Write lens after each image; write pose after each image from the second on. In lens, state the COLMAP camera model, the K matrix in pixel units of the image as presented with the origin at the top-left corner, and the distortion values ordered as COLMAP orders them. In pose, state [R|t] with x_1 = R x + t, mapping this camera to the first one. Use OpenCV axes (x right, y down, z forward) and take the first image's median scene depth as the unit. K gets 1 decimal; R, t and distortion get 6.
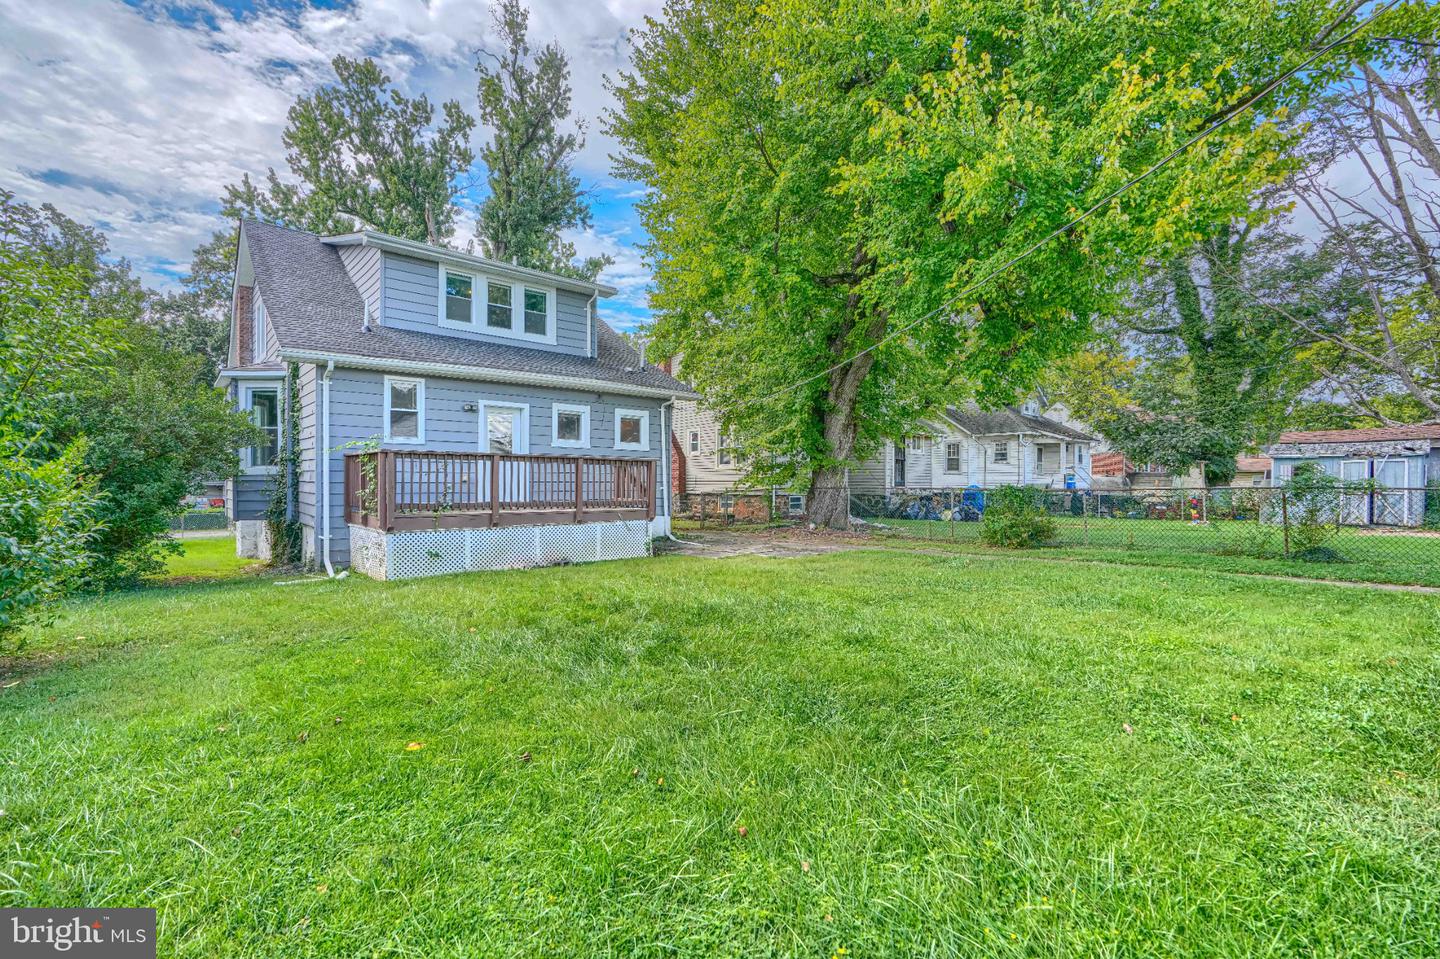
lens RADIAL K [[662.1, 0, 721.3], [0, 662.1, 495.0], [0, 0, 1]] dist [0.000502, 0.000516]
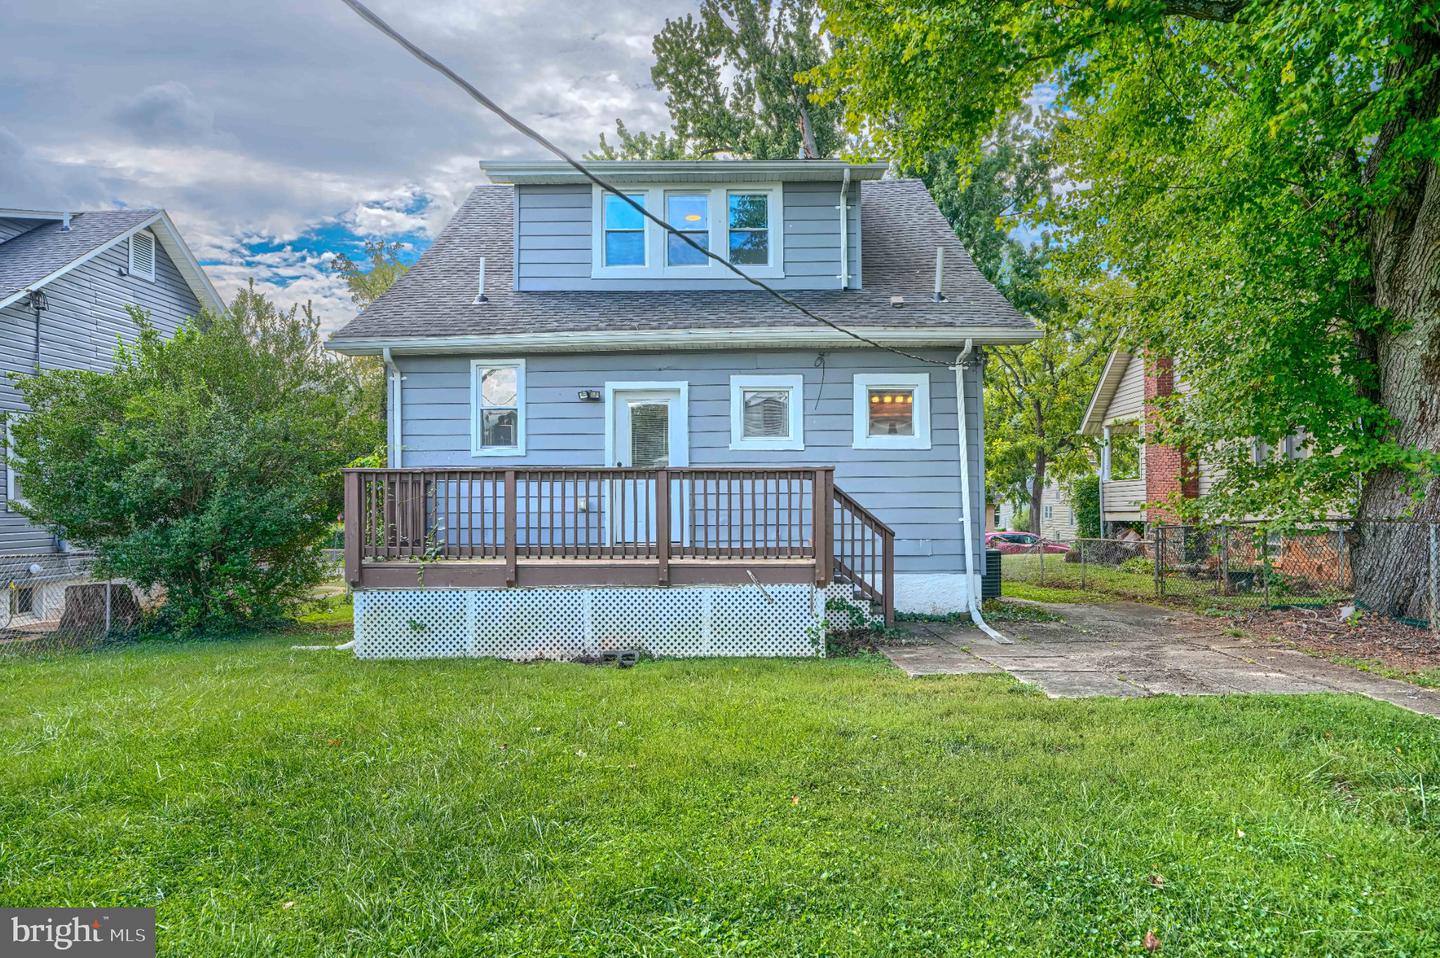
lens RADIAL K [[1009.0, 0, 720.0], [0, 1009.0, 479.0], [0, 0, 1]] dist [-0.004599, -0.000494]
pose [[0.739188, -0.032062, -0.672736, 0.336866], [-0.004308, 0.998621, -0.052327, -0.002382], [0.673486, 0.041578, 0.738030, 0.346292]]
